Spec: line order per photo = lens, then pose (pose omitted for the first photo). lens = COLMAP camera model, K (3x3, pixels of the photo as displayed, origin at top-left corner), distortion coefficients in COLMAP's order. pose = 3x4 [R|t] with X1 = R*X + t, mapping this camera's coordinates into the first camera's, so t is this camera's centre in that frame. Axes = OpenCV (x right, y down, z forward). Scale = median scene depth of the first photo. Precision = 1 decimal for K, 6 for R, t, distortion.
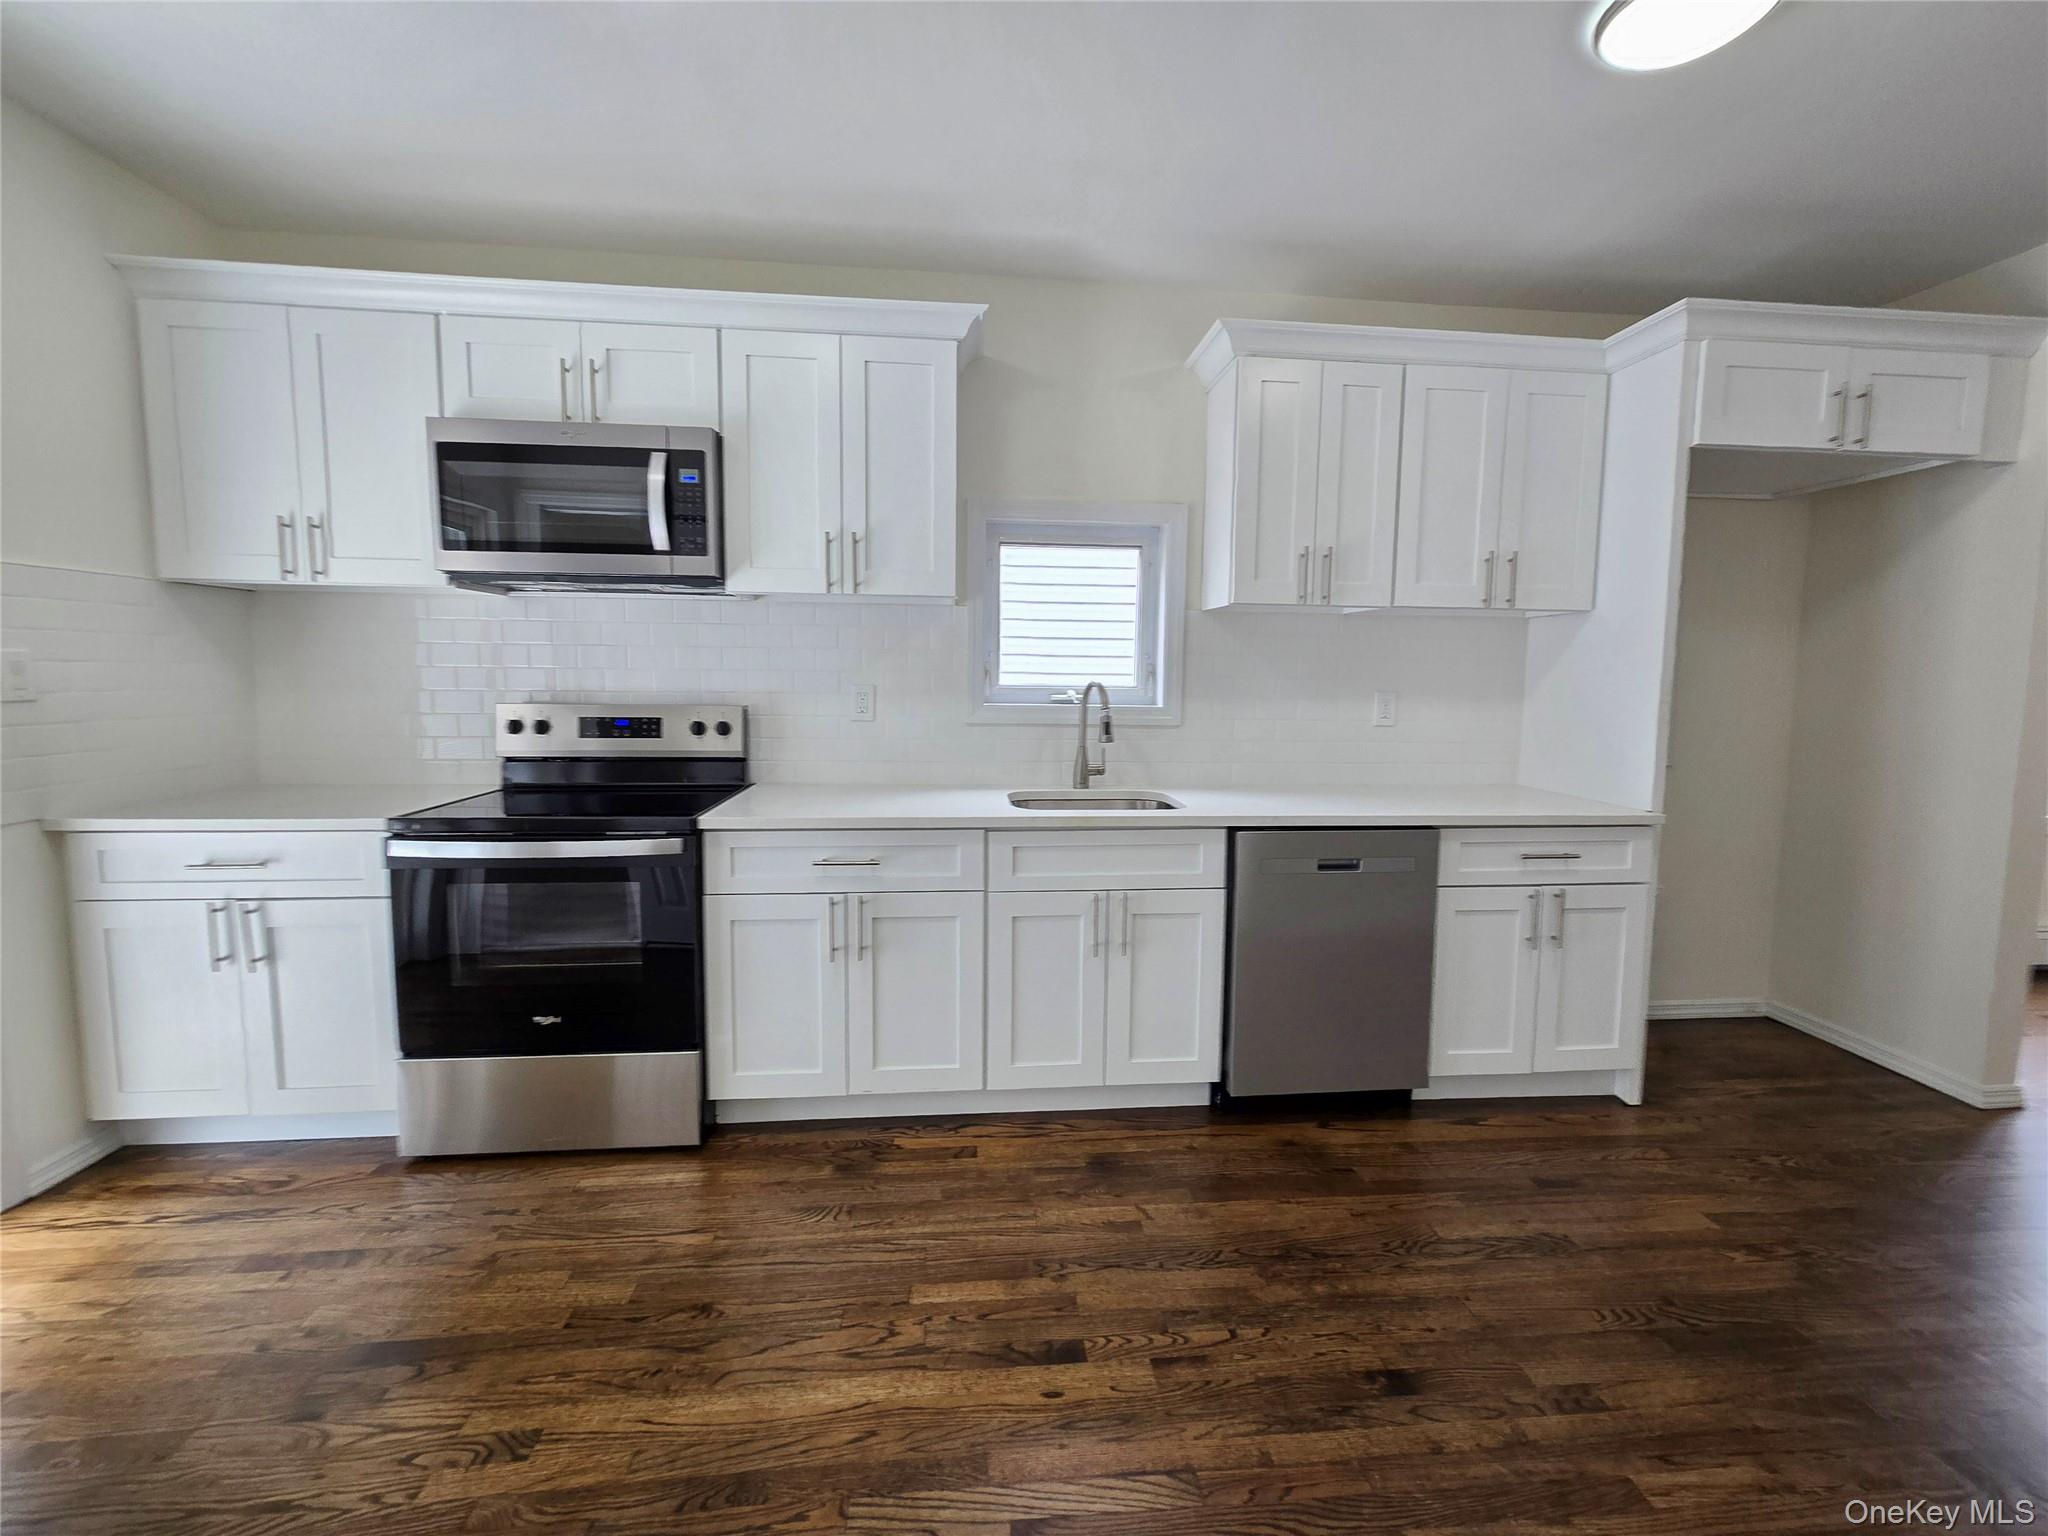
lens RADIAL K [[844.7, 0, 1038.8], [0, 844.7, 744.3], [0, 0, 1]] dist [0.001076, -0.000325]
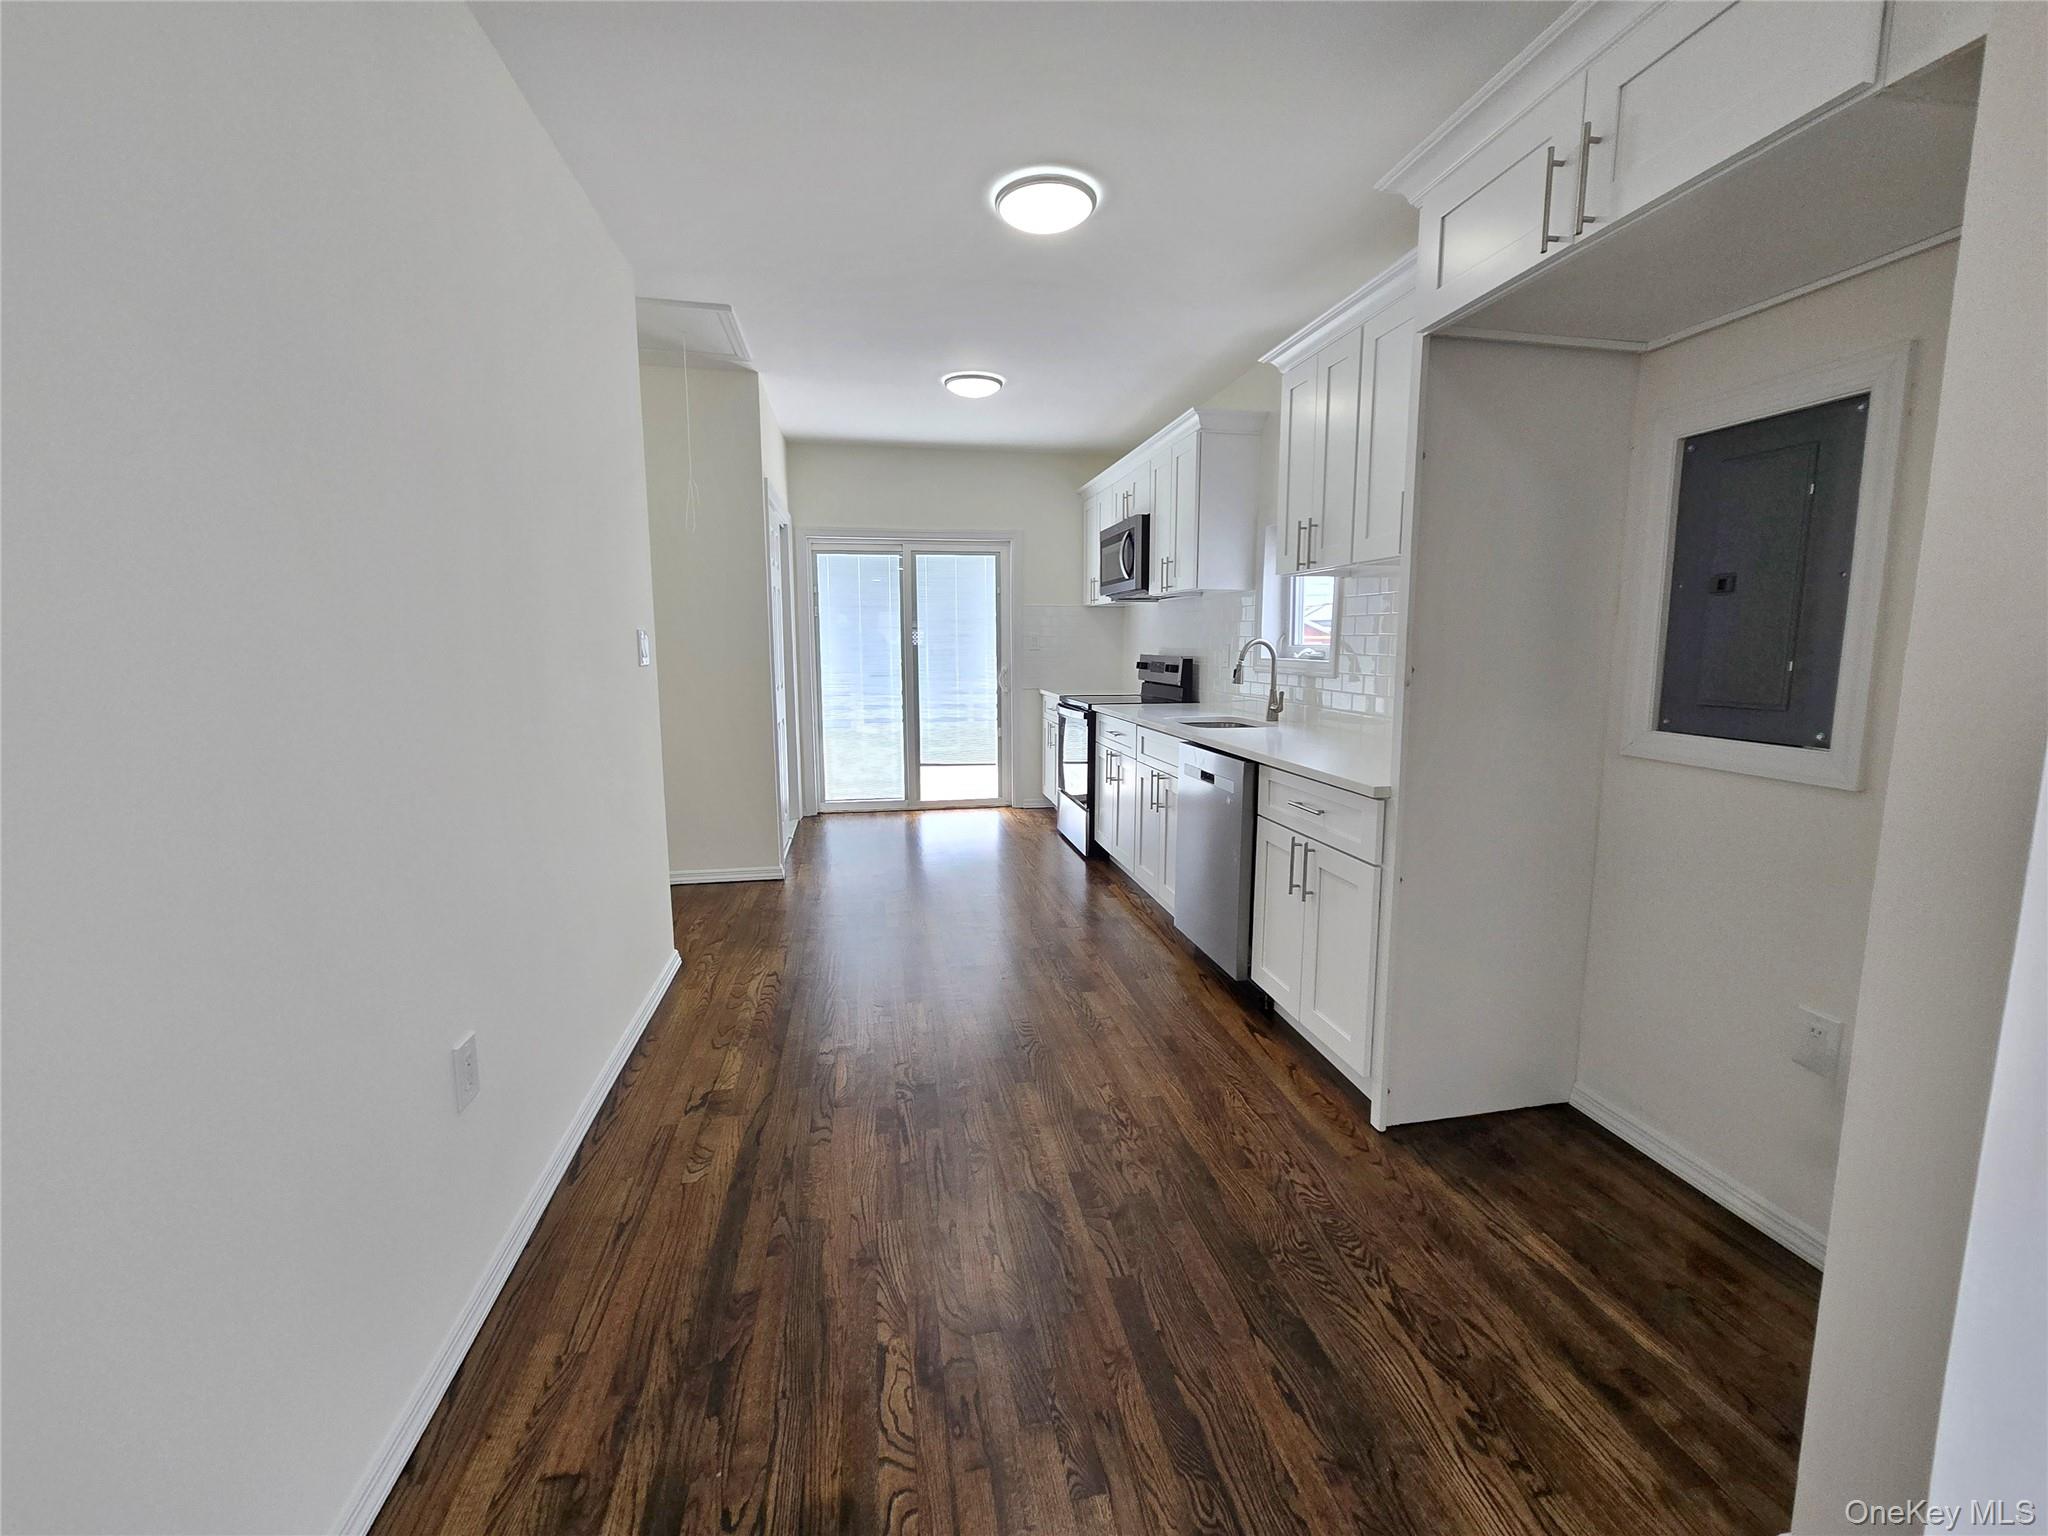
lens RADIAL K [[889.1, 0, 1025.2], [0, 889.1, 746.2], [0, 0, 1]] dist [0.003092, 0.000763]
pose [[0.066428, 0.106203, -0.992123, 1.594204], [-0.086641, 0.991178, 0.100301, -0.017712], [0.994022, 0.079296, 0.075044, 0.569822]]
